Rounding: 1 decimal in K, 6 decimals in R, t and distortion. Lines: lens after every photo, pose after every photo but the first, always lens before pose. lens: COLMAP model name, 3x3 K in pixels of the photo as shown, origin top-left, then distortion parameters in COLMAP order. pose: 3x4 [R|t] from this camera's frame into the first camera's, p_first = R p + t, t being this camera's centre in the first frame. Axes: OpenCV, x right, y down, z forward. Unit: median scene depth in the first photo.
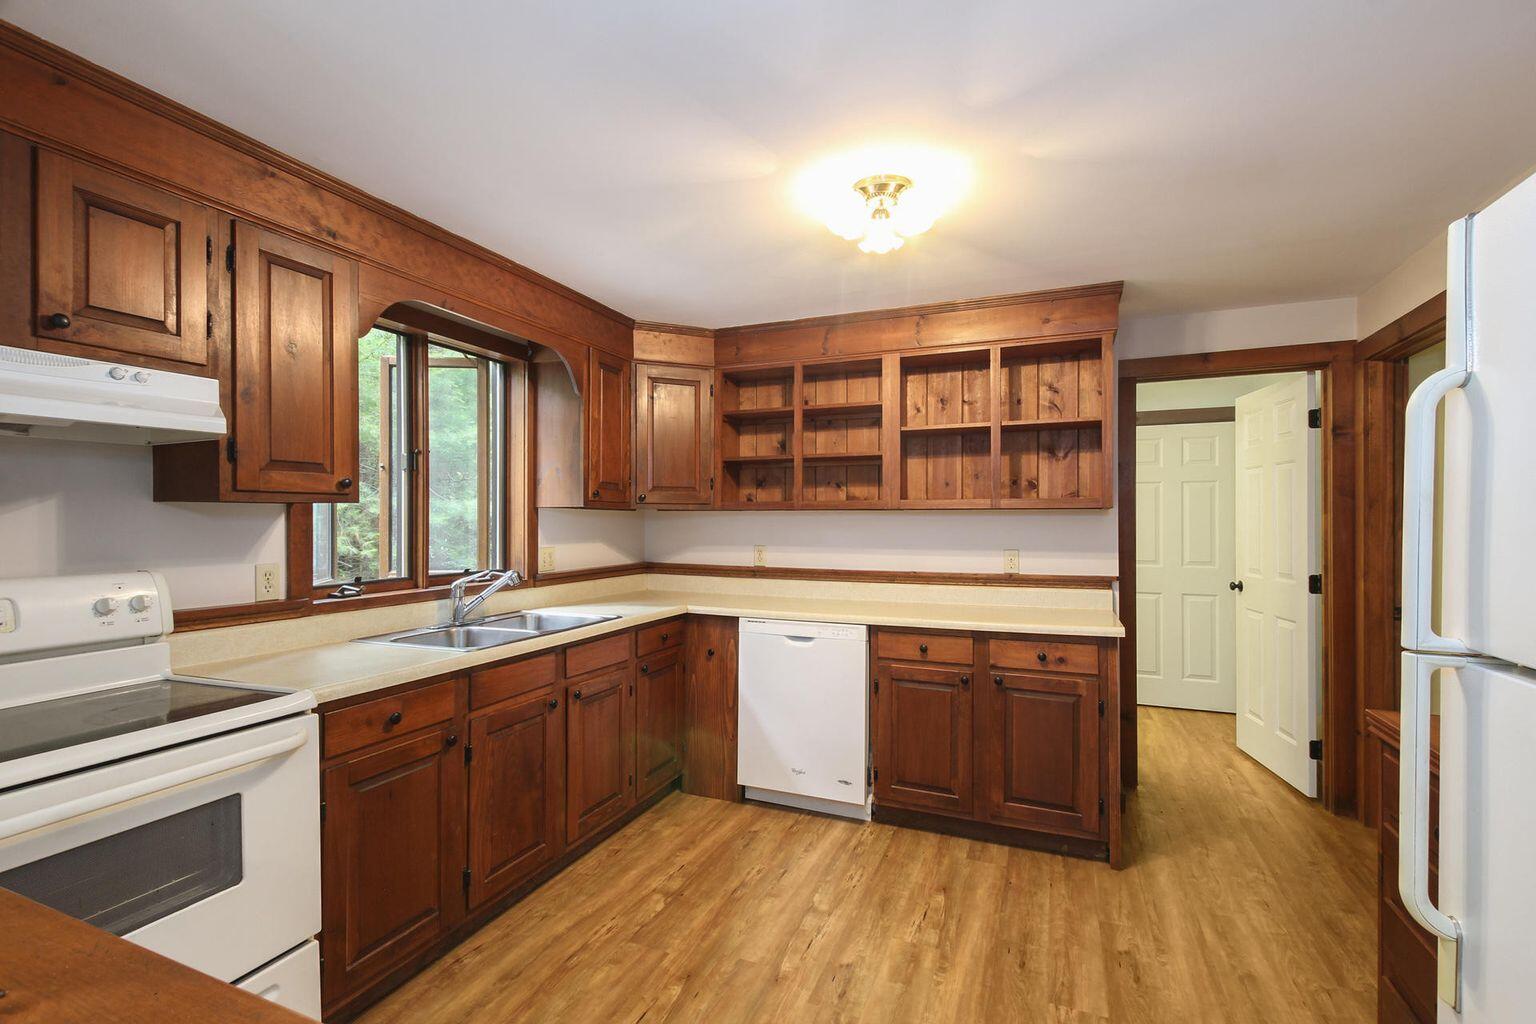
lens RADIAL K [[683.8, 0, 773.8], [0, 683.8, 518.0], [0, 0, 1]] dist [0.028457, -0.013145]
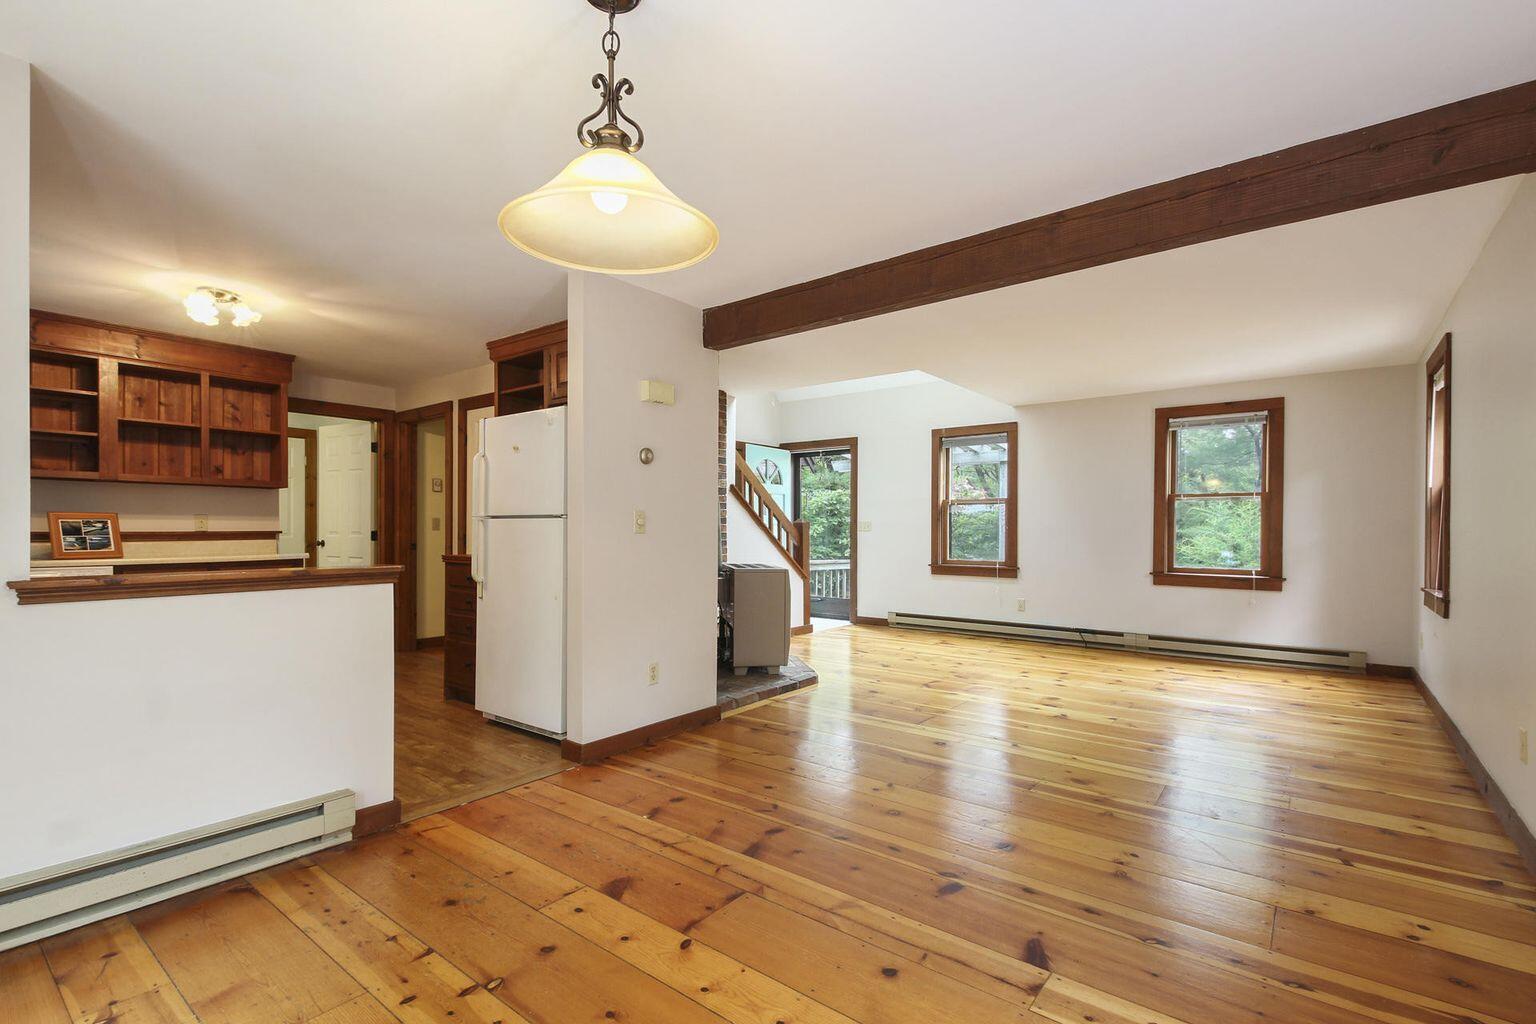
lens RADIAL K [[702.2, 0, 772.5], [0, 702.2, 534.9], [0, 0, 1]] dist [0.028000, -0.013657]
pose [[0.263455, -0.003564, 0.964665, -0.850860], [-0.005930, 0.999968, 0.005314, 0.081381], [-0.964653, -0.007121, 0.263426, -0.586474]]
